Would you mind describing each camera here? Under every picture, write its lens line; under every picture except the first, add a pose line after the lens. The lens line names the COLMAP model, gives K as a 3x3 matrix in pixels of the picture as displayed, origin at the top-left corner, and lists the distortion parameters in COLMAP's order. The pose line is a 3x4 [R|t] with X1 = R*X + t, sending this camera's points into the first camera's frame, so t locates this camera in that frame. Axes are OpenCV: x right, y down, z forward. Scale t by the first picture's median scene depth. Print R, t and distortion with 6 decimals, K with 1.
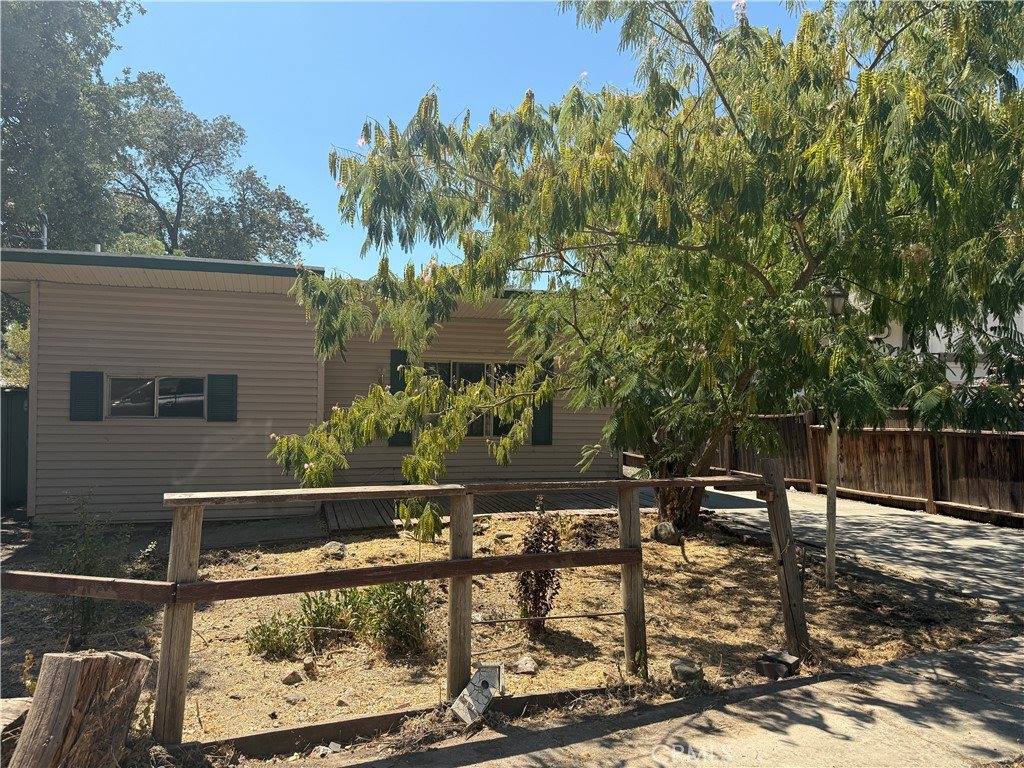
lens RADIAL K [[732.0, 0, 515.1], [0, 732.0, 376.5], [0, 0, 1]] dist [0.061664, -0.063300]
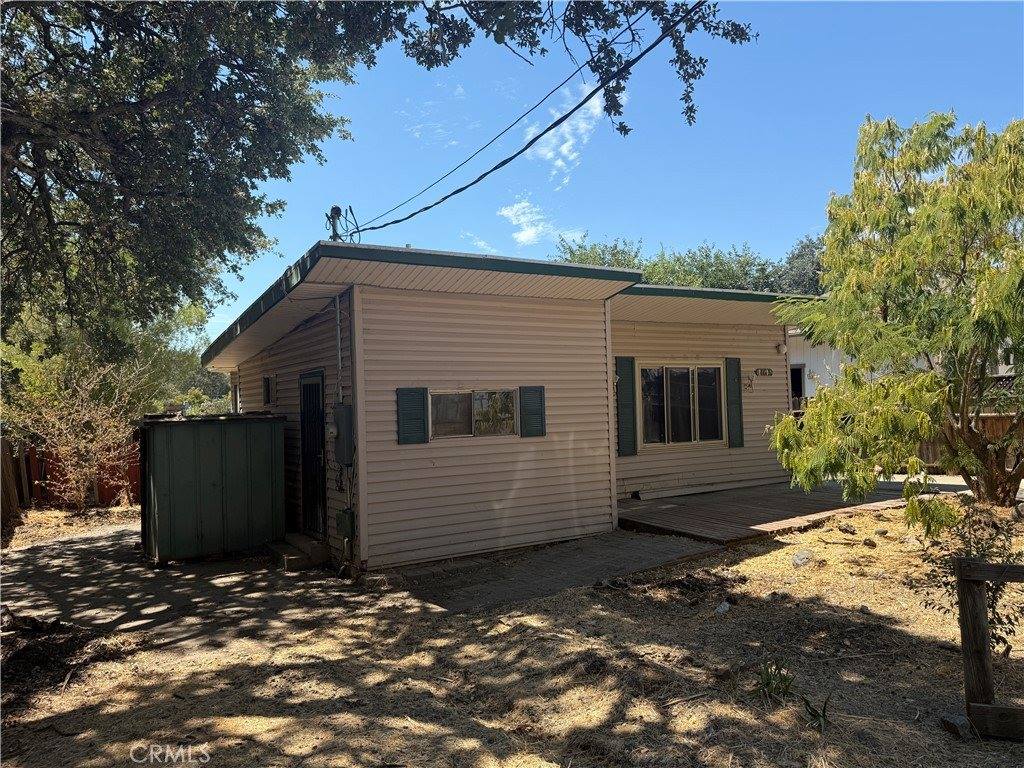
lens RADIAL K [[732.0, 0, 520.0], [0, 732.0, 368.0], [0, 0, 1]] dist [0.061664, -0.063300]
pose [[0.967826, -0.032603, 0.249499, -0.645061], [0.039947, 0.998903, -0.024426, -0.003523], [-0.248429, 0.033607, 0.968067, 0.113987]]
